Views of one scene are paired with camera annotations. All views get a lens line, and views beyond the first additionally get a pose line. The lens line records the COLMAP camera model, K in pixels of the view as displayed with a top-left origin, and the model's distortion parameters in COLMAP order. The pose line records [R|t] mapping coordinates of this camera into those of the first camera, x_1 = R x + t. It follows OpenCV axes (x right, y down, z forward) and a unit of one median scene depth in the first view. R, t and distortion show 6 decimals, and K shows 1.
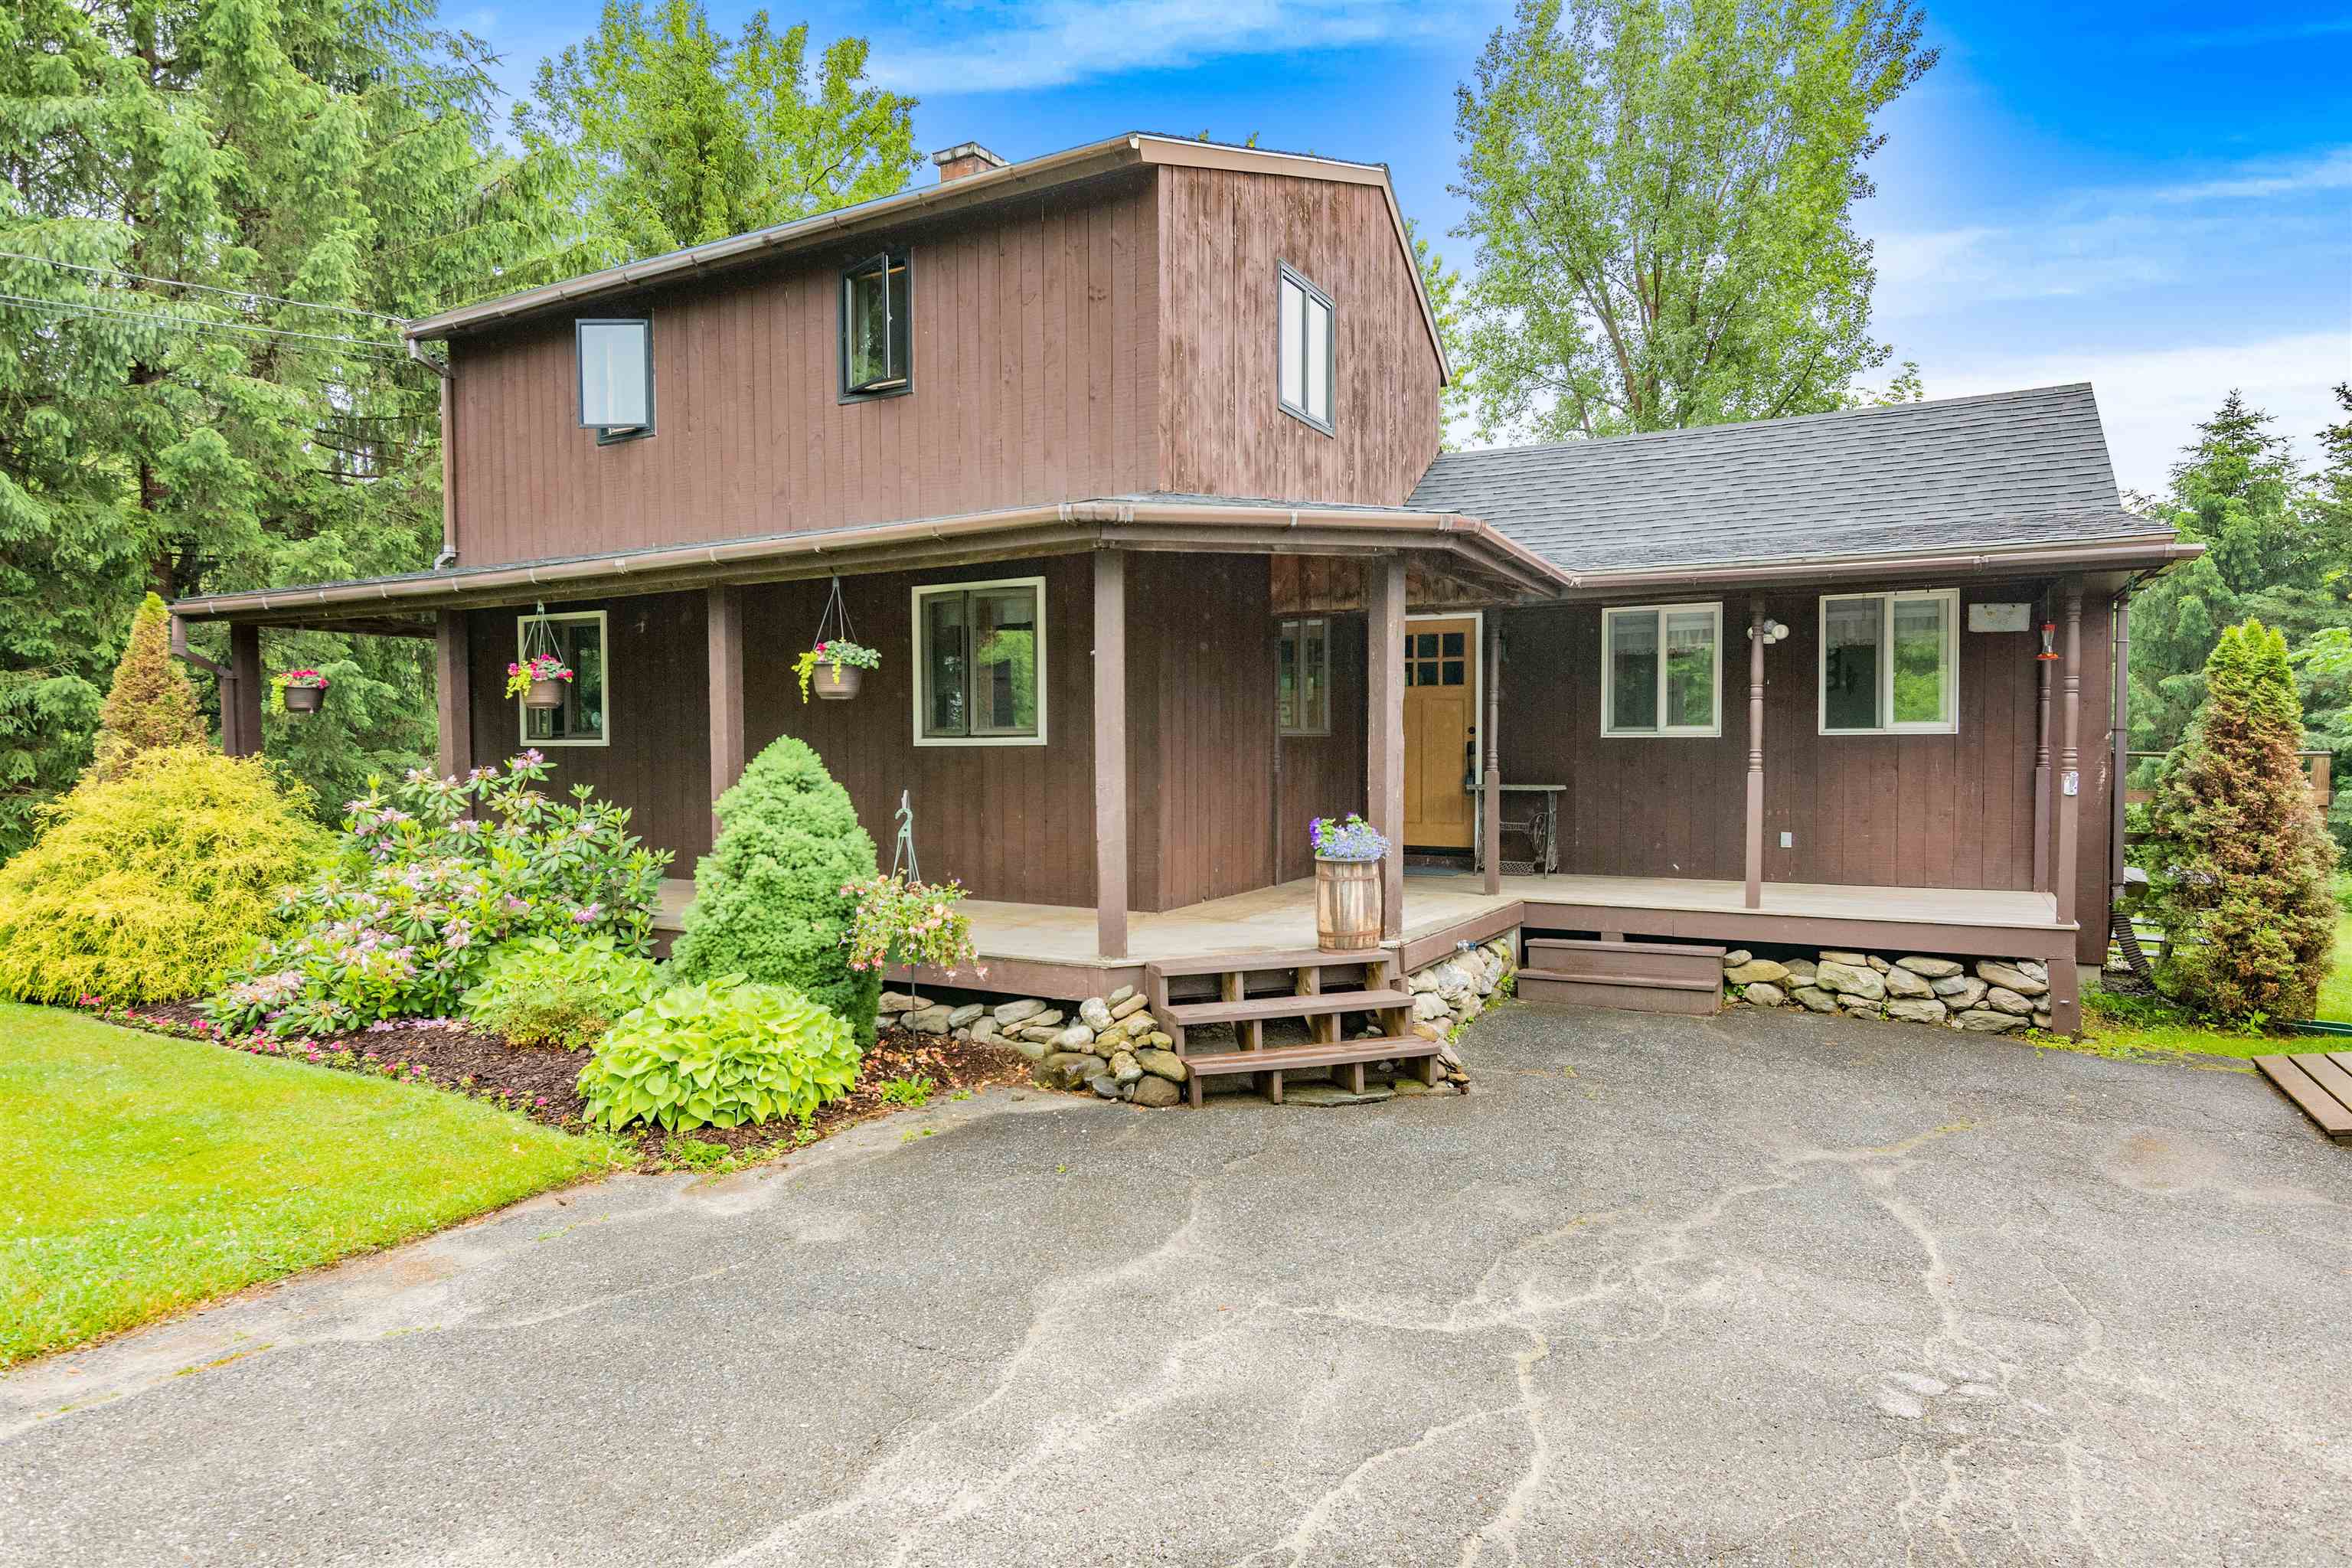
lens RADIAL K [[1324.9, 0, 1176.0], [0, 1324.9, 784.0], [0, 0, 1]] dist [-0.000796, 0.000788]
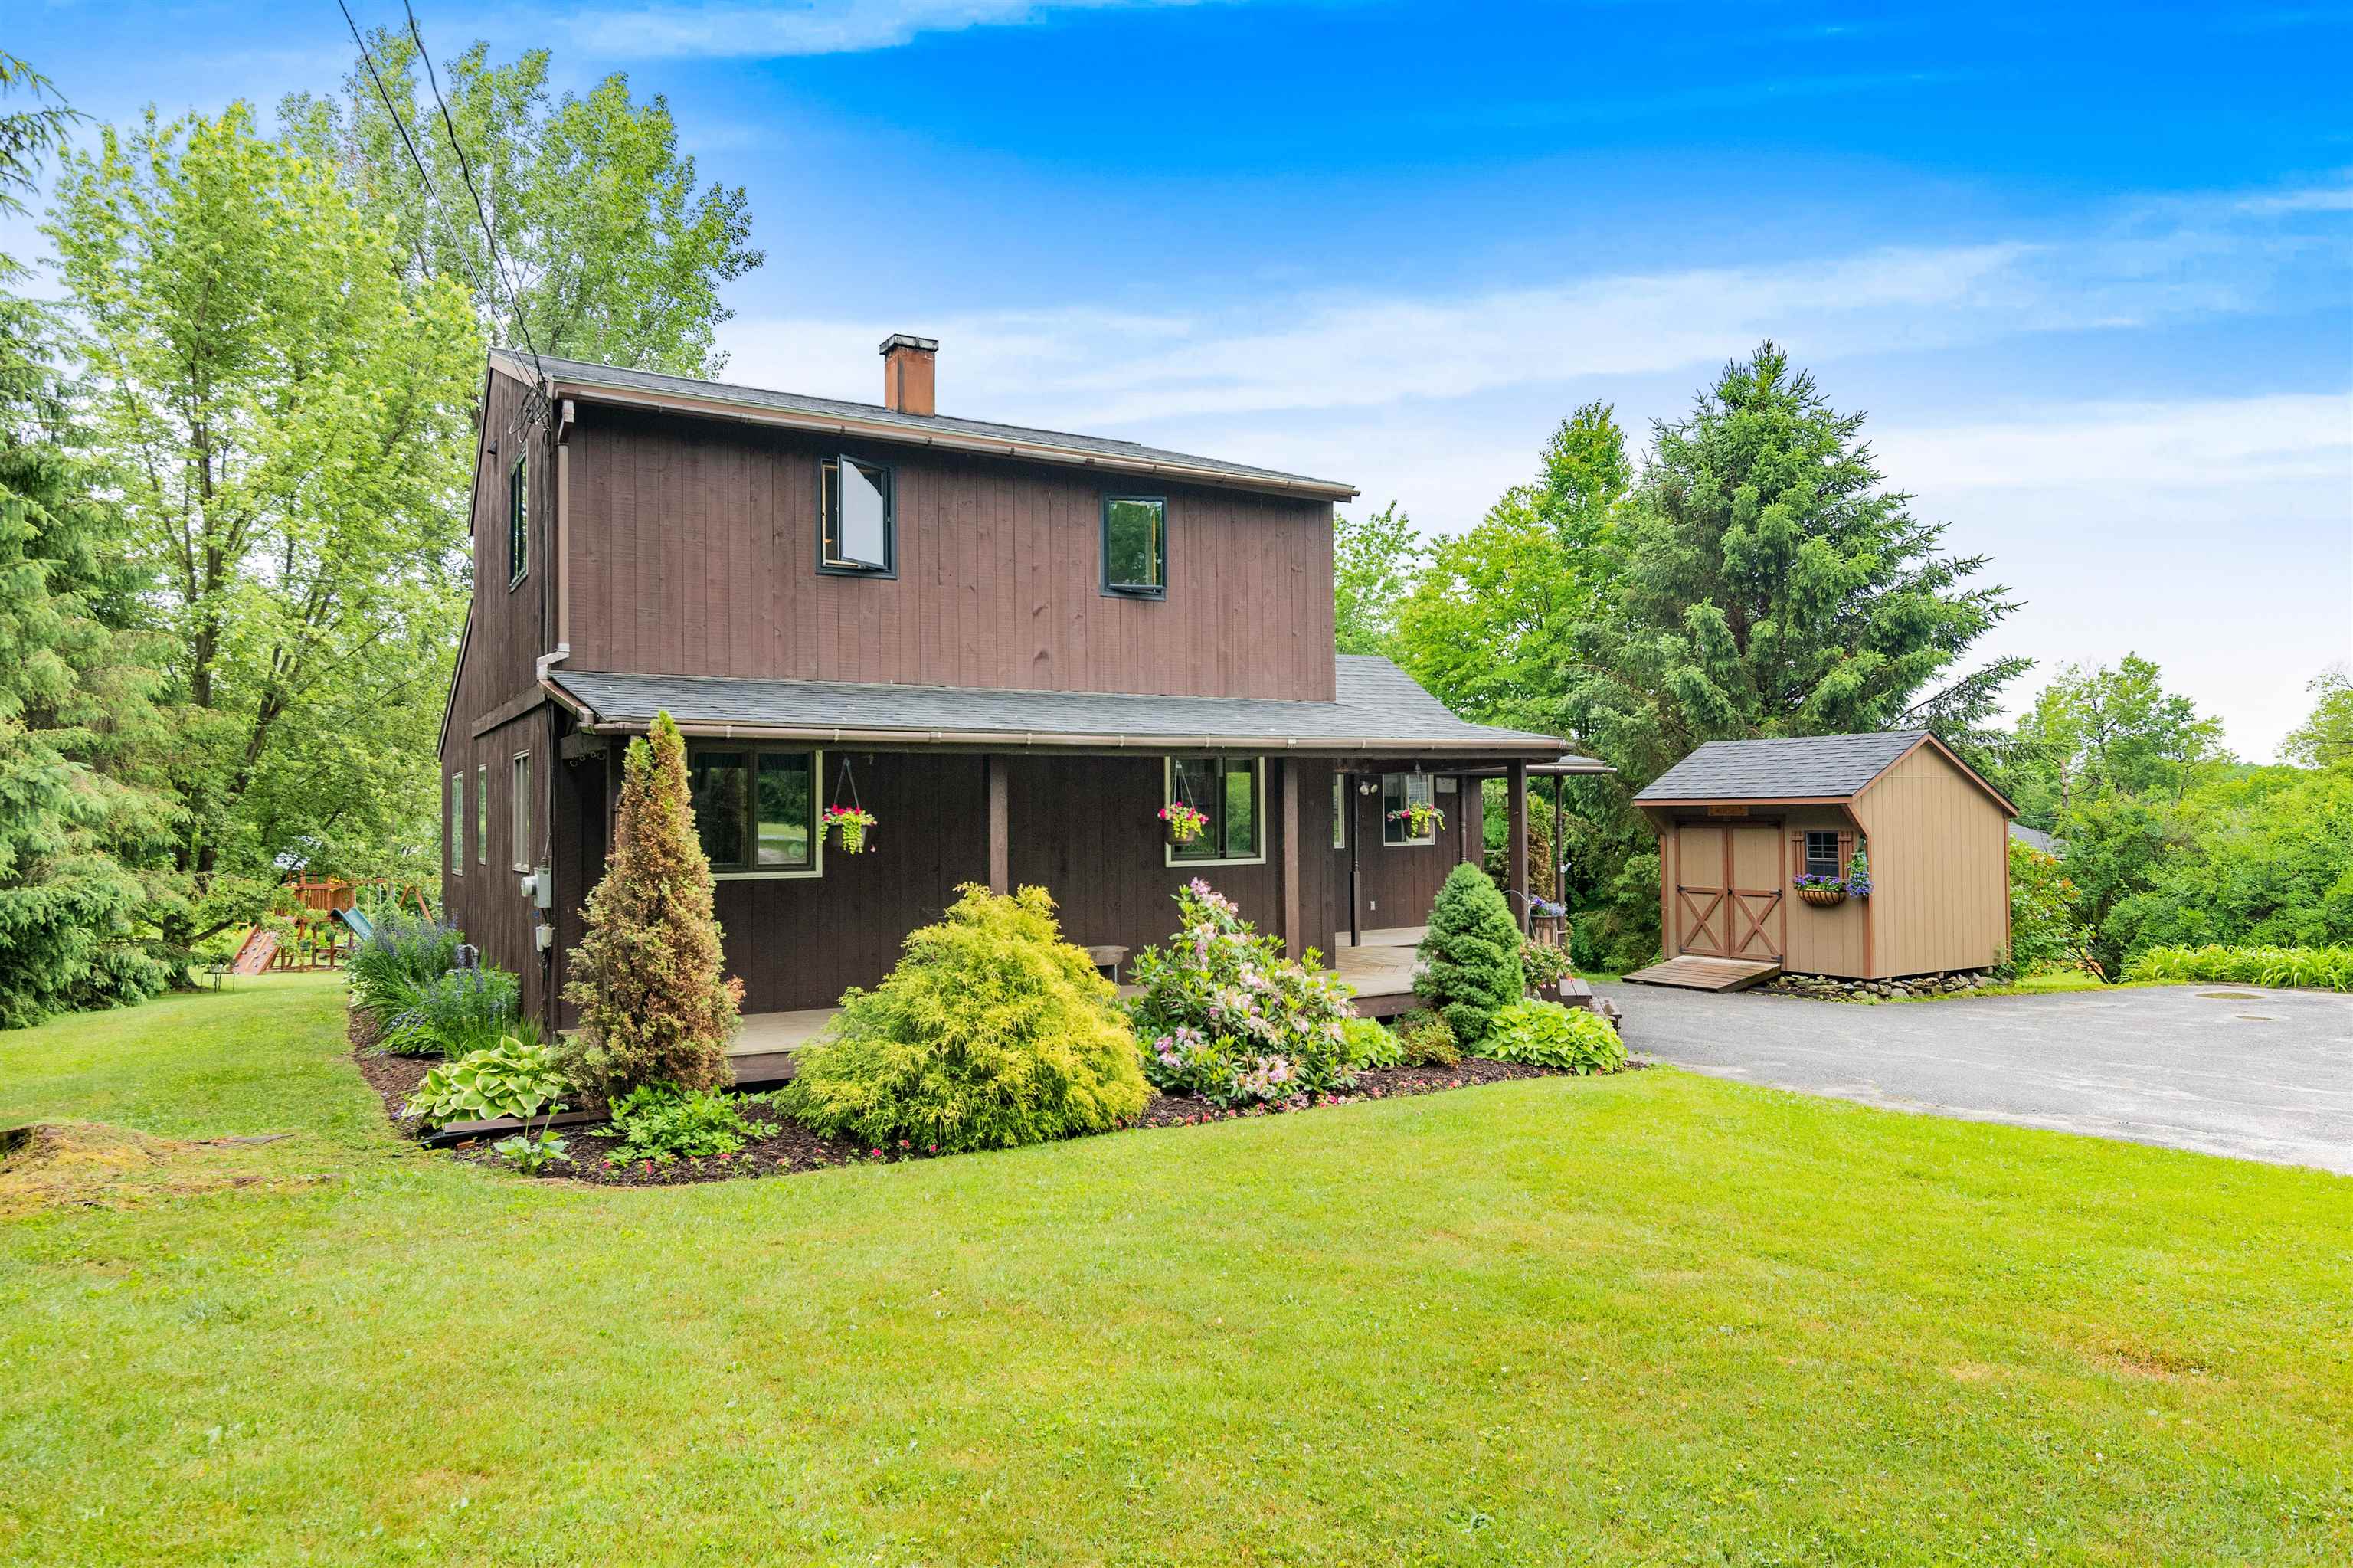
lens RADIAL K [[1448.4, 0, 1176.5], [0, 1448.4, 784.0], [0, 0, 1]] dist [-0.001760, -0.001151]
pose [[0.499812, 0.019327, 0.865918, -1.641462], [0.038547, 0.998264, -0.044530, -0.053402], [-0.865276, 0.055635, 0.498199, 0.313634]]
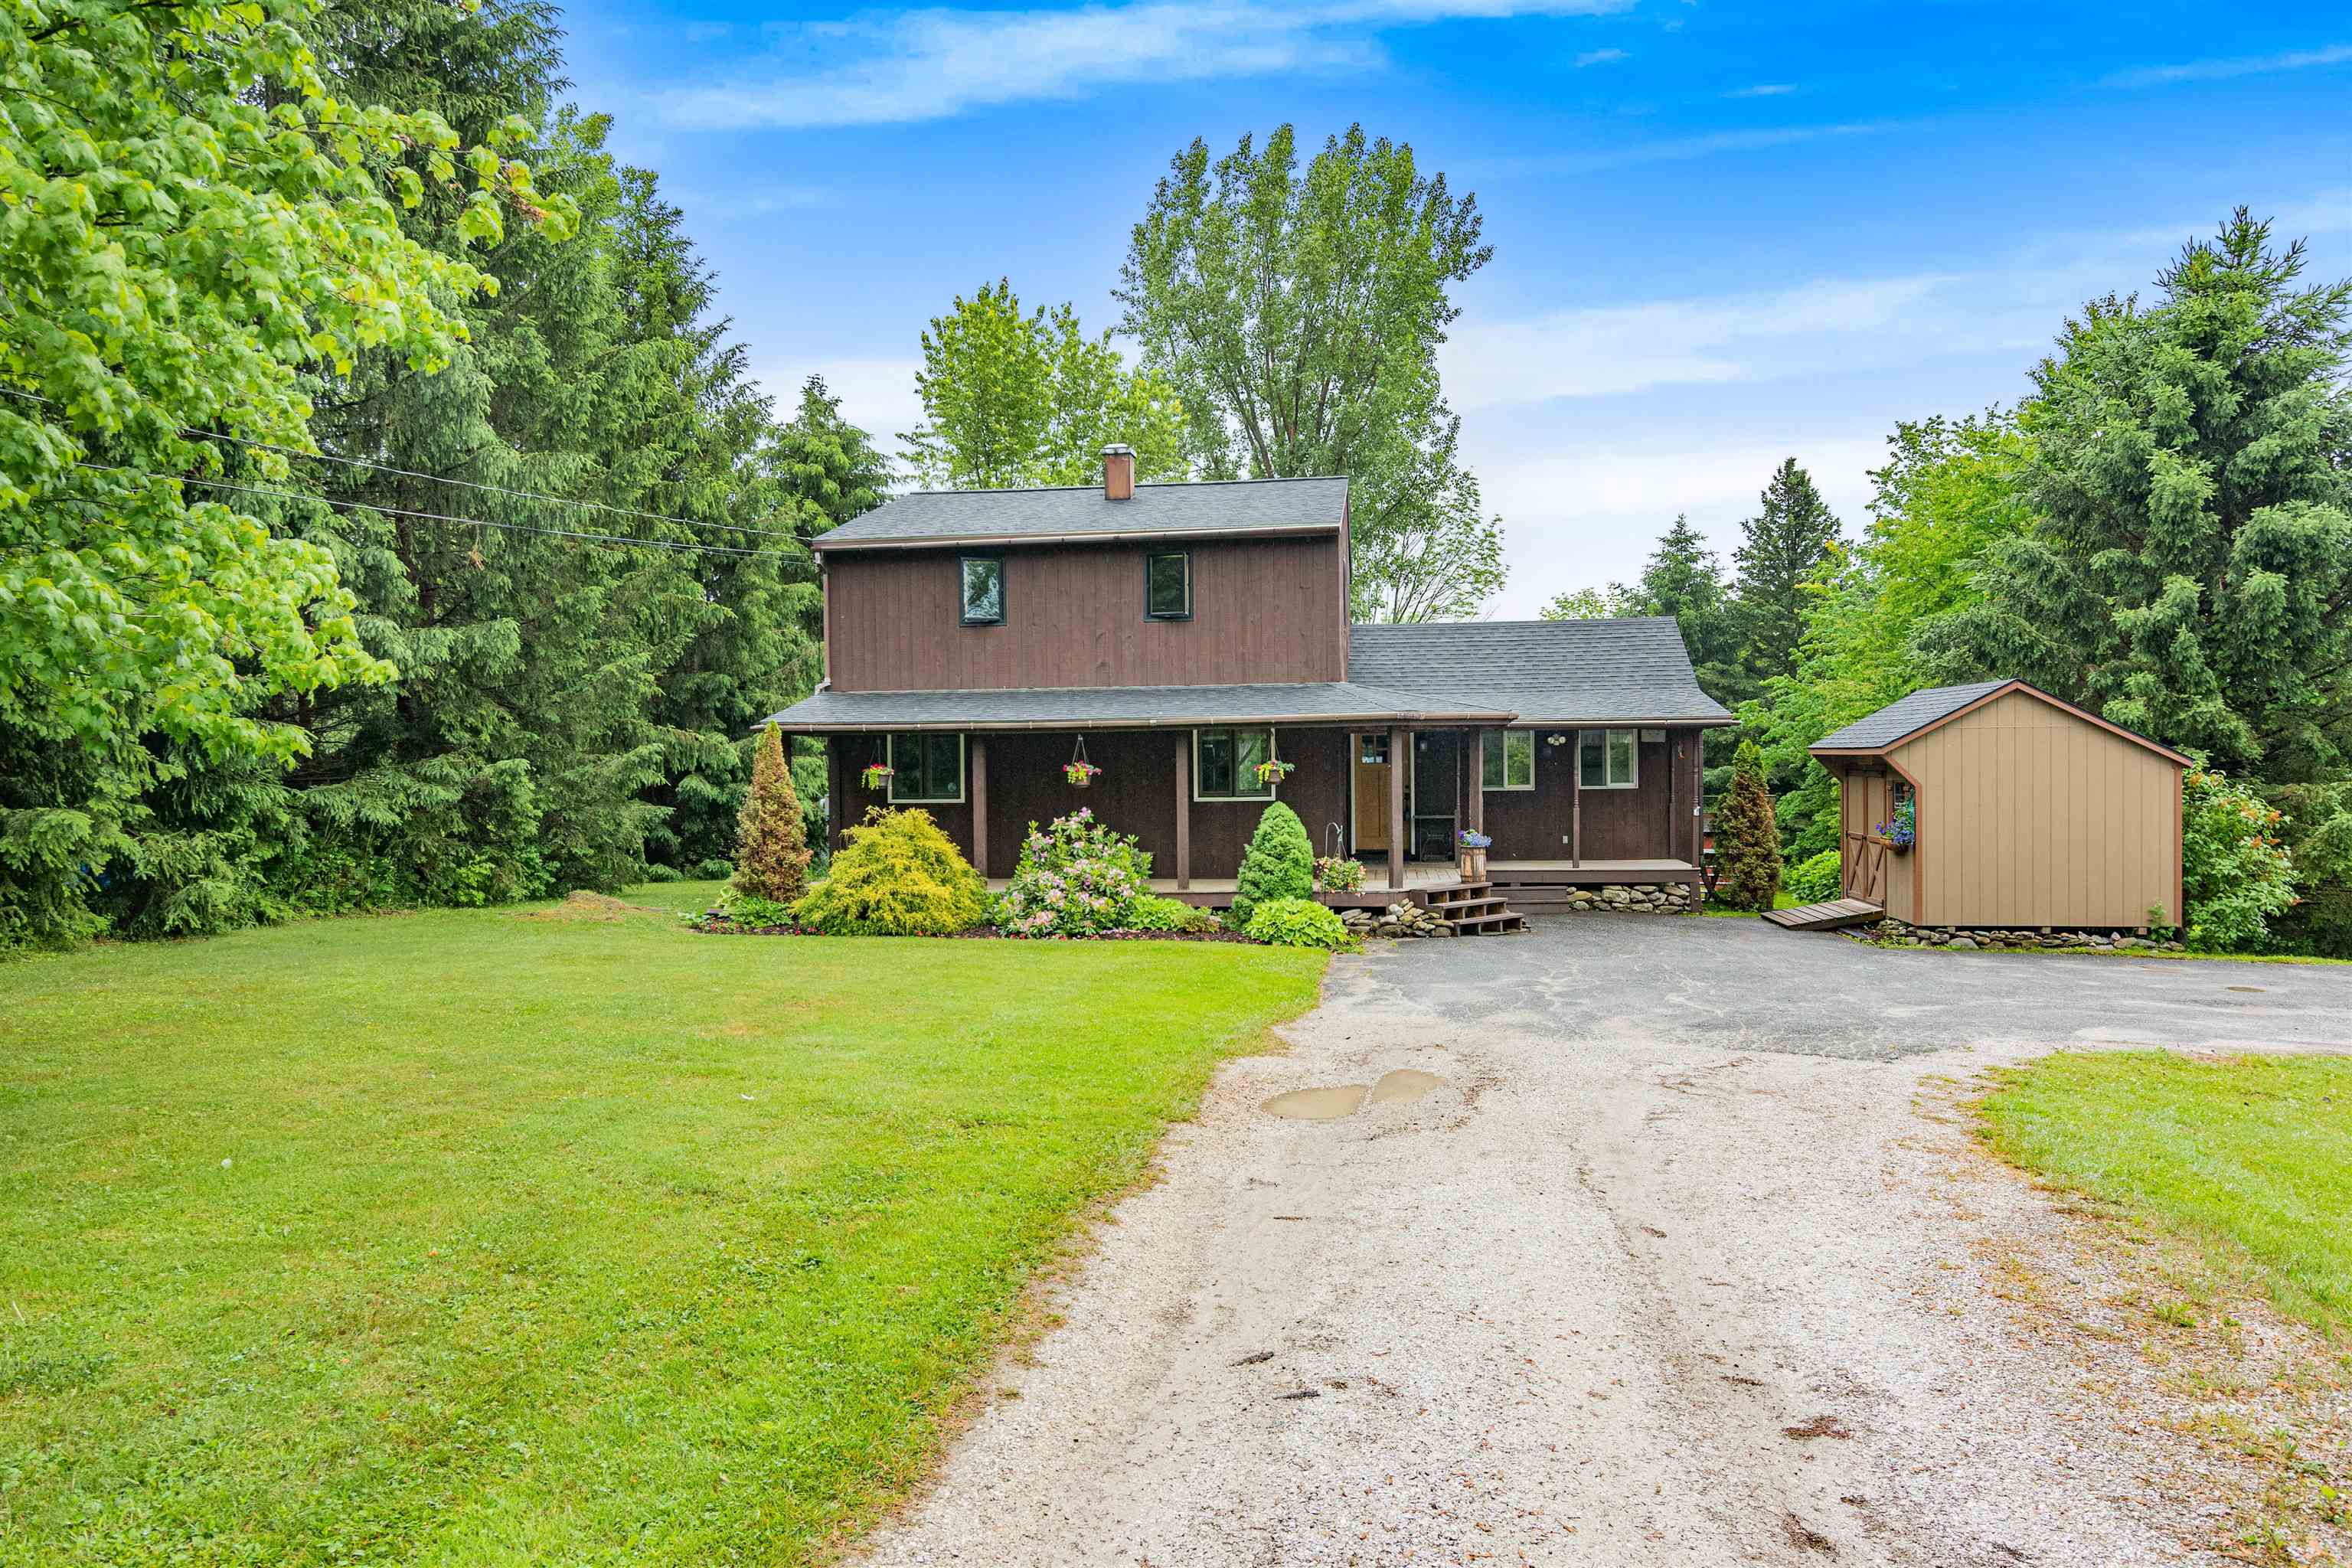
lens RADIAL K [[1476.3, 0, 1176.0], [0, 1476.3, 784.0], [0, 0, 1]] dist [-0.000644, 0.000425]
pose [[0.936008, -0.011496, 0.351791, -1.124540], [0.018885, 0.999667, -0.017579, -0.019185], [-0.351472, 0.023098, 0.935914, -1.160592]]
